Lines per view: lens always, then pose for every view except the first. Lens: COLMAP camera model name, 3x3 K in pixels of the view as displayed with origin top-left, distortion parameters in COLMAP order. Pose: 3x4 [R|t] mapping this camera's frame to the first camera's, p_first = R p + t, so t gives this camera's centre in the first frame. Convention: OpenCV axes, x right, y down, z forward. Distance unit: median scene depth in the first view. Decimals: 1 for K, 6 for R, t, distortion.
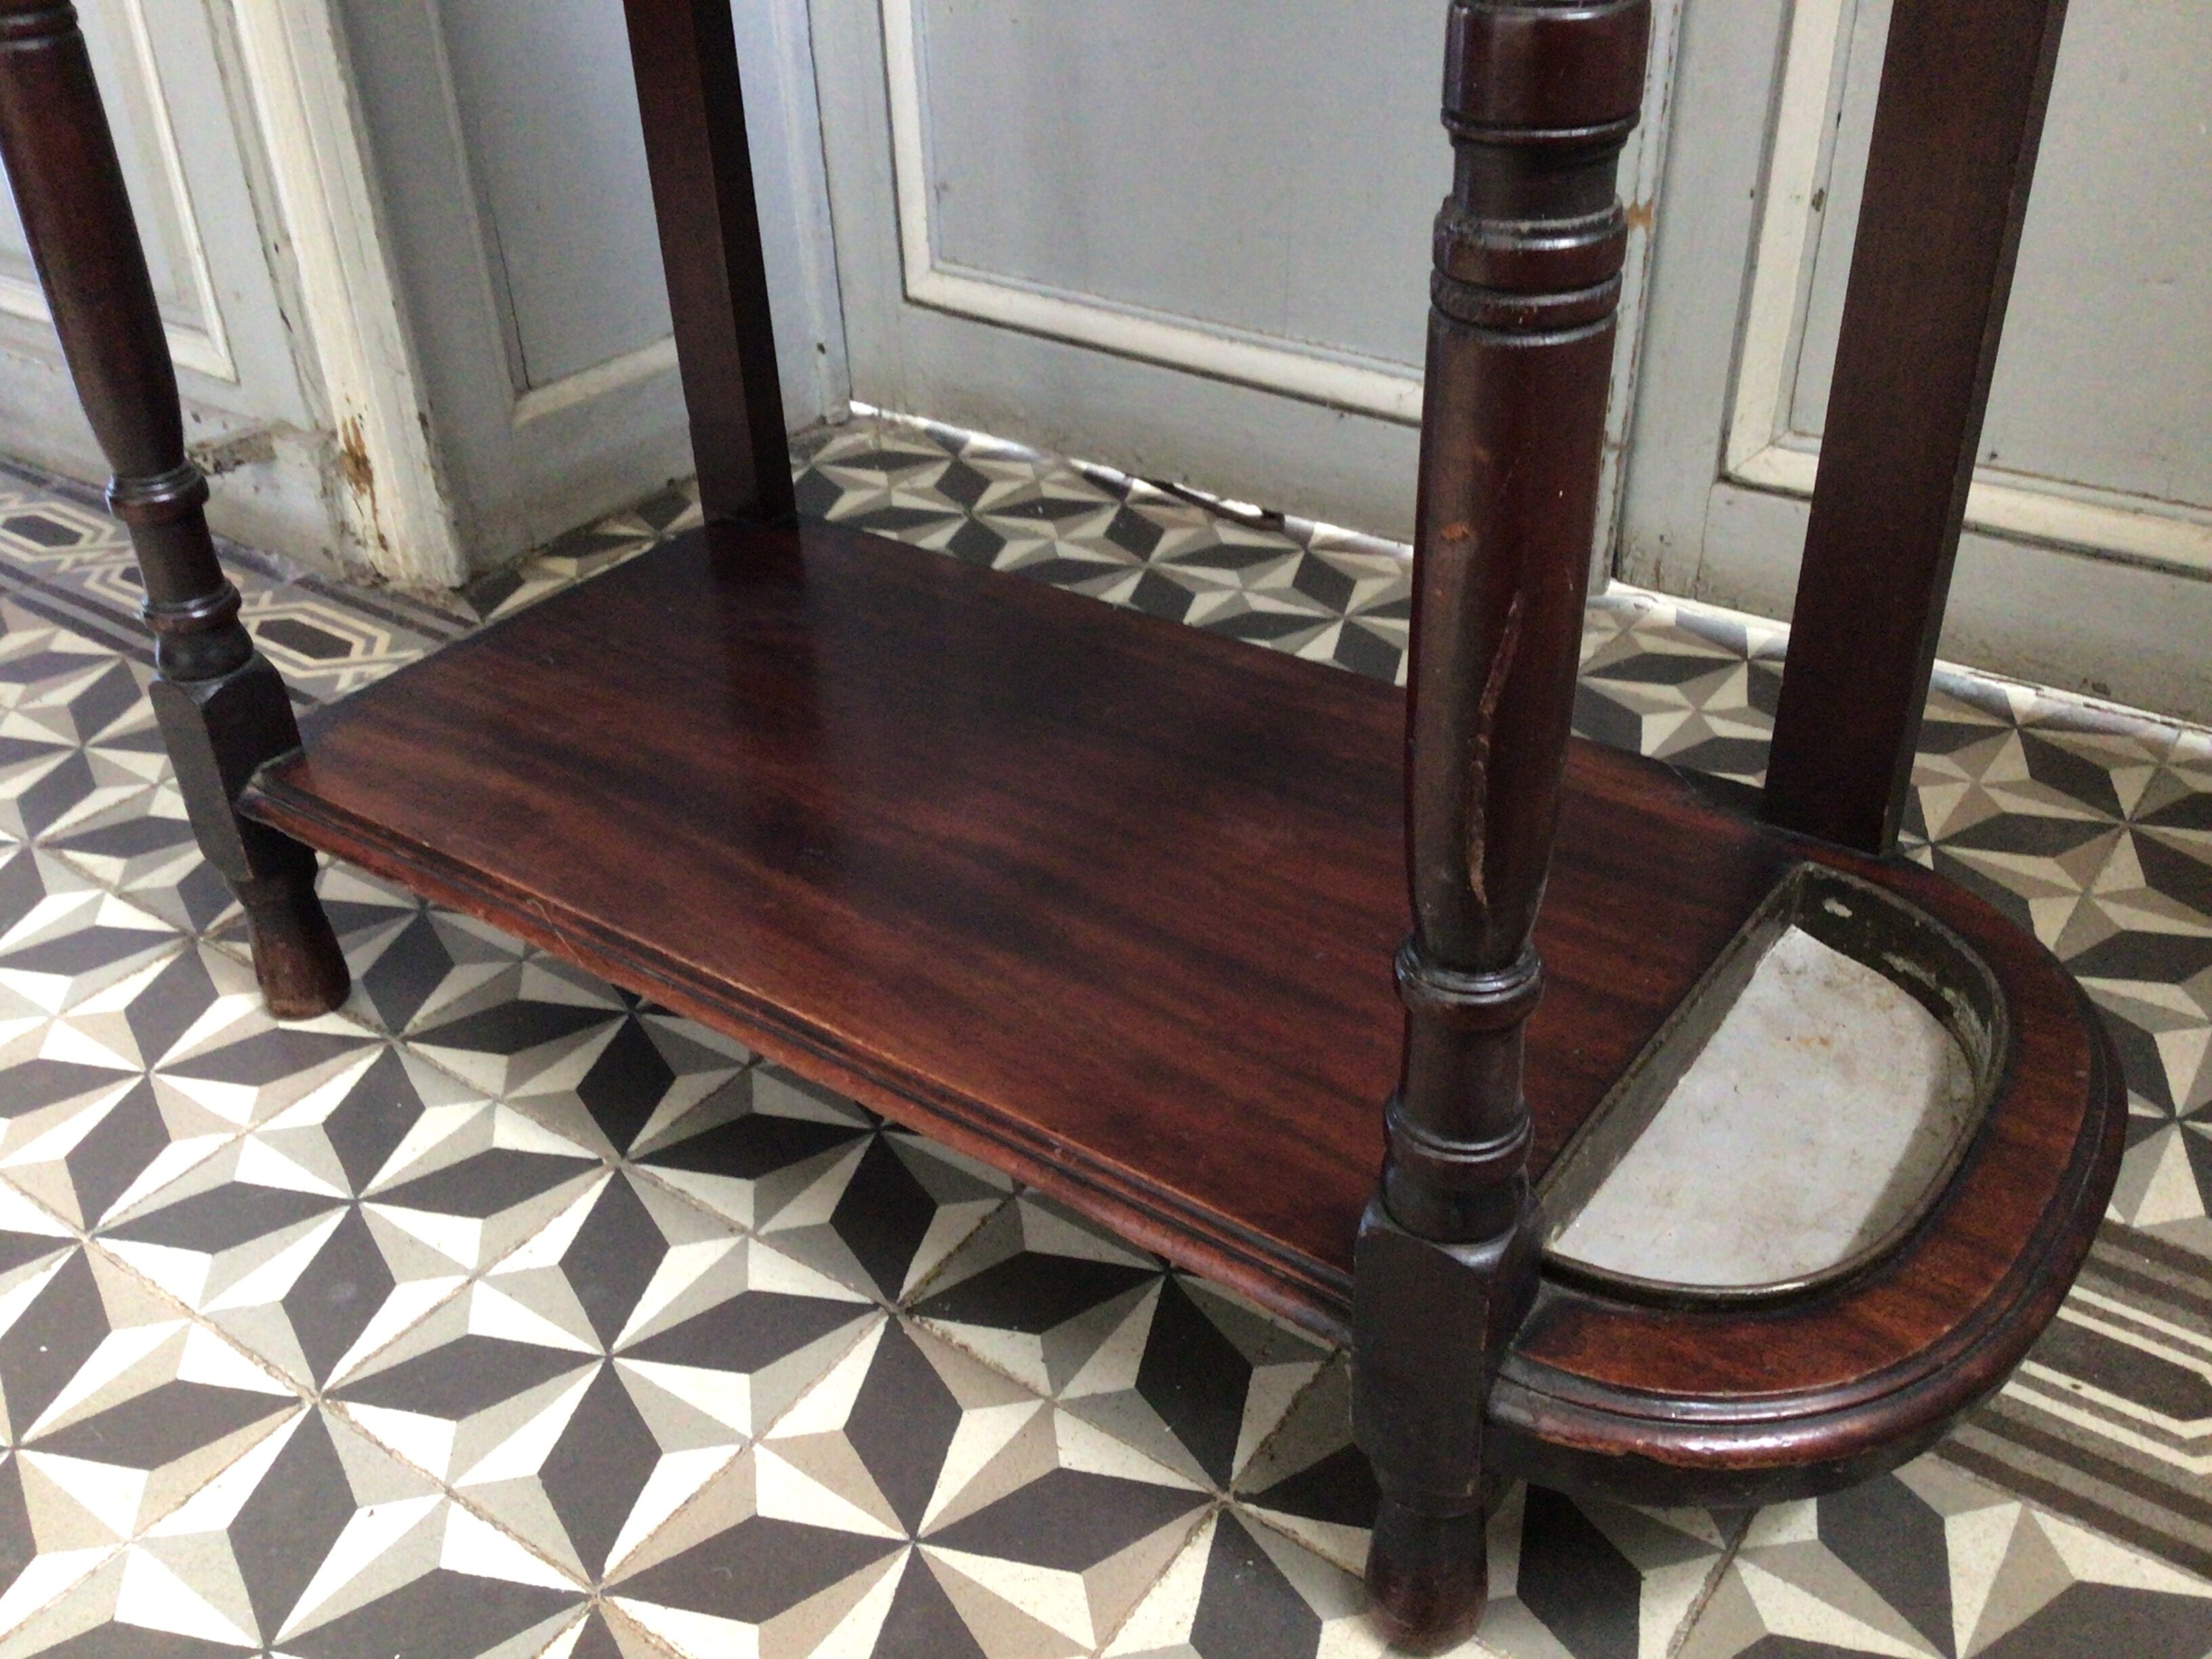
lens RADIAL K [[2026.4, 0, 1139.9], [0, 2026.4, 803.6], [0, 0, 1]] dist [0.068719, 0.000000]
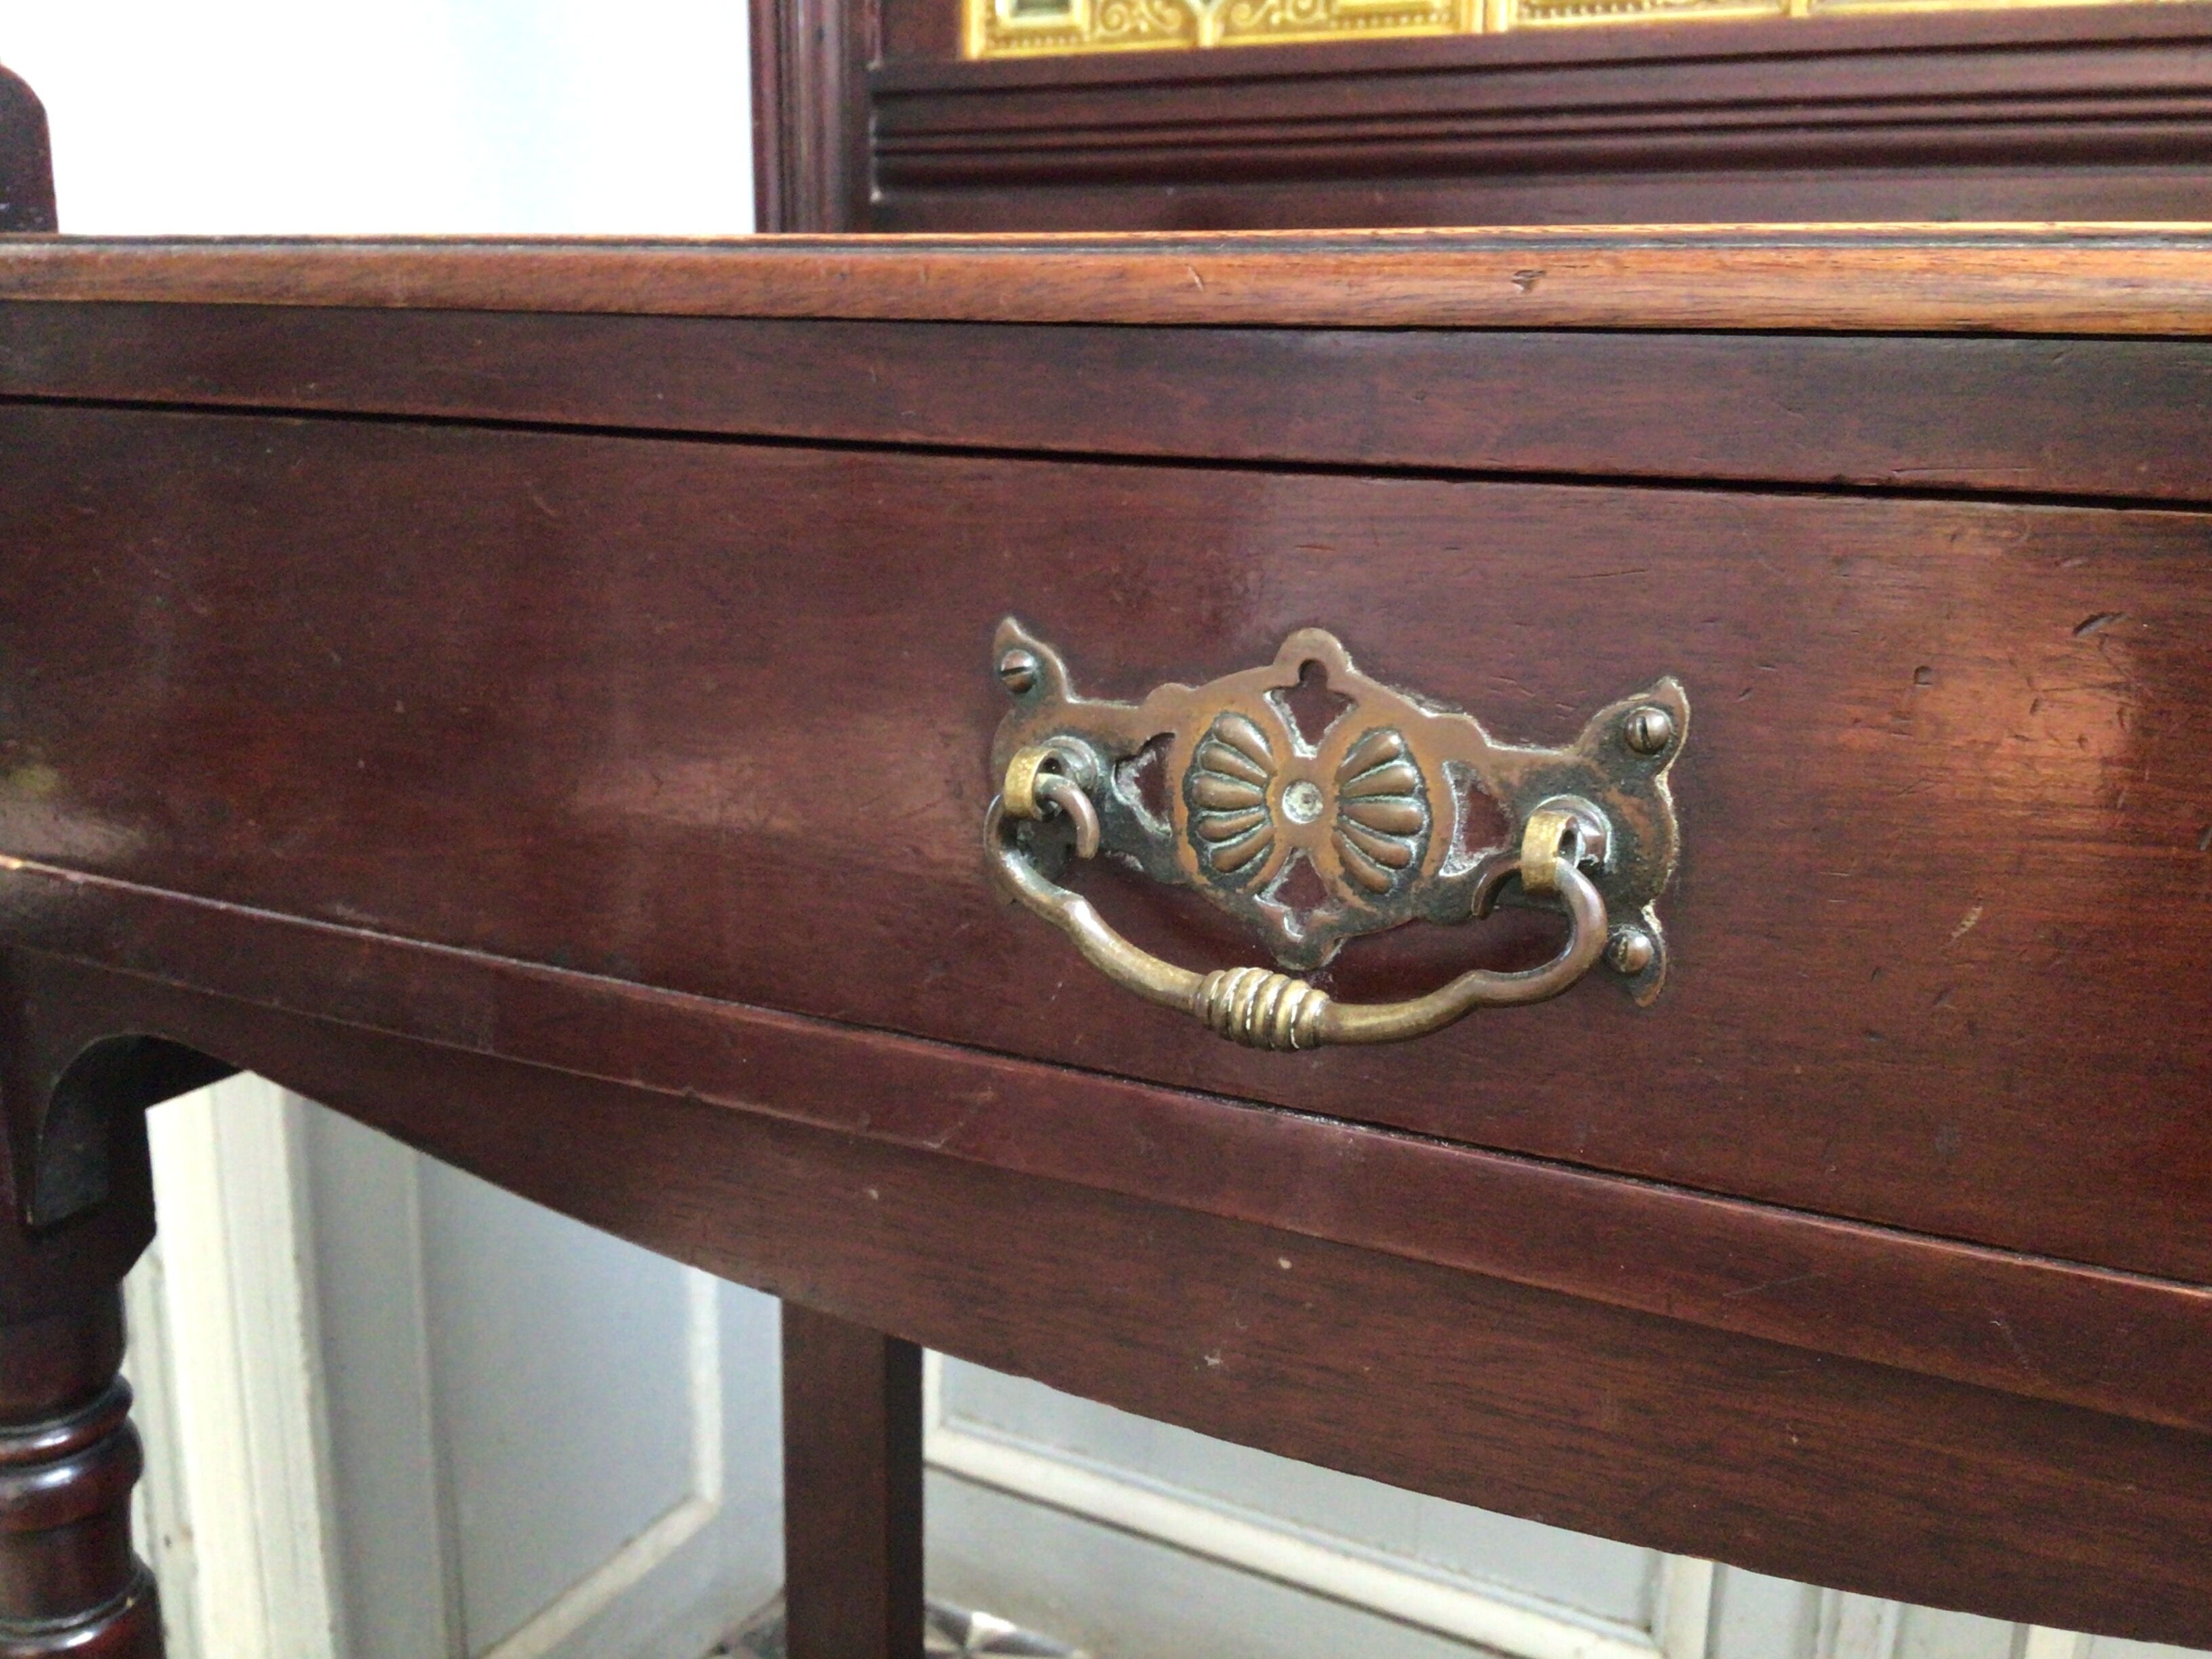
lens RADIAL K [[2026.4, 0, 1102.4], [0, 2026.4, 826.1], [0, 0, 1]] dist [0.068719, 0.000000]
pose [[0.987679, 0.007635, 0.156308, -0.185708], [0.040992, 0.951313, -0.305488, -0.259614], [-0.151030, 0.308132, 0.939279, 0.139004]]
